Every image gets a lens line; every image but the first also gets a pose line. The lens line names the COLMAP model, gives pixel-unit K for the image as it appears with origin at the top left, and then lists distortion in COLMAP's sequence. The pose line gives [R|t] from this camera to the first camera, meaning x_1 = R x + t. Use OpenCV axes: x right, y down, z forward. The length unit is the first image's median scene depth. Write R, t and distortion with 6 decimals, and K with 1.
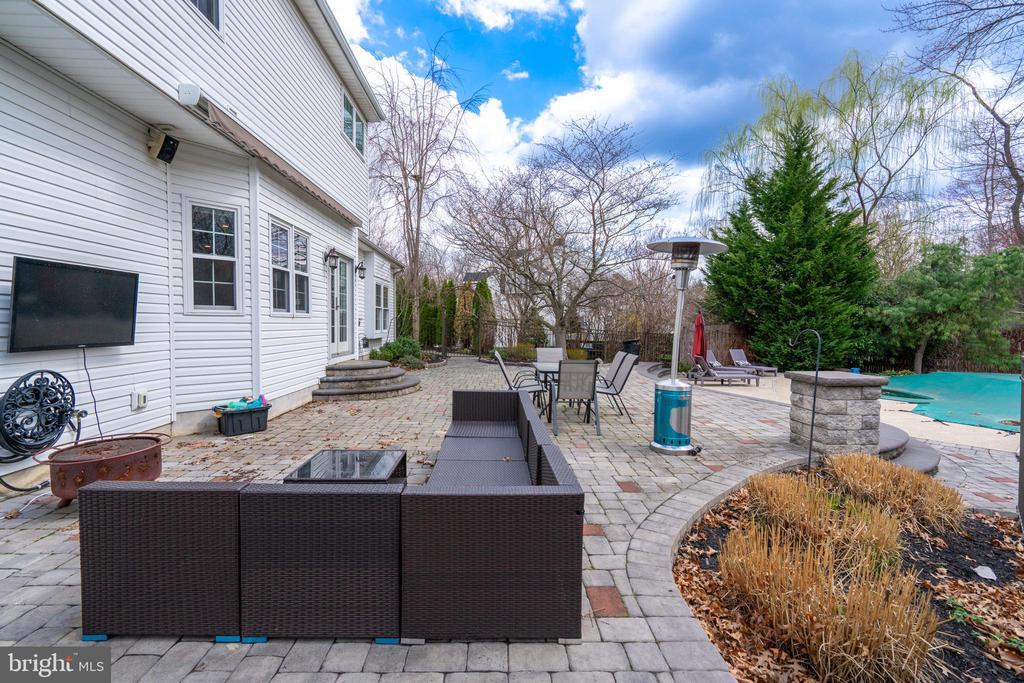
lens RADIAL K [[453.9, 0, 508.9], [0, 453.9, 343.5], [0, 0, 1]] dist [-0.002032, 0.000008]
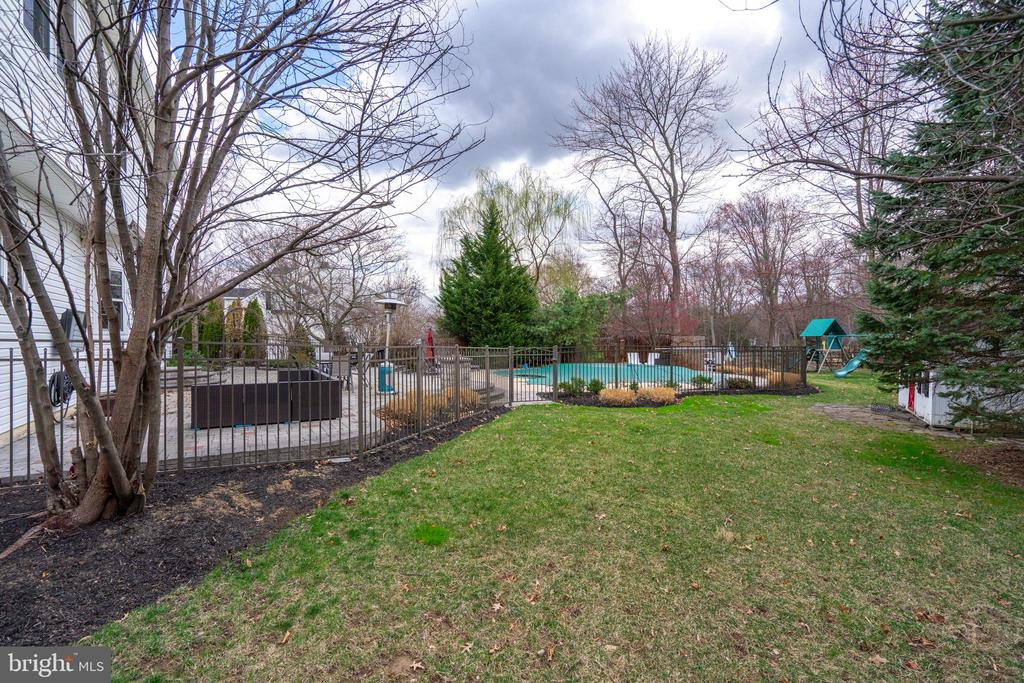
lens RADIAL K [[453.9, 0, 503.8], [0, 453.9, 340.4], [0, 0, 1]] dist [-0.002032, 0.000008]
pose [[0.883639, -0.011989, 0.468016, -0.053511], [0.029326, 0.999126, -0.029775, 0.016869], [-0.467250, 0.040035, 0.883218, -0.389689]]
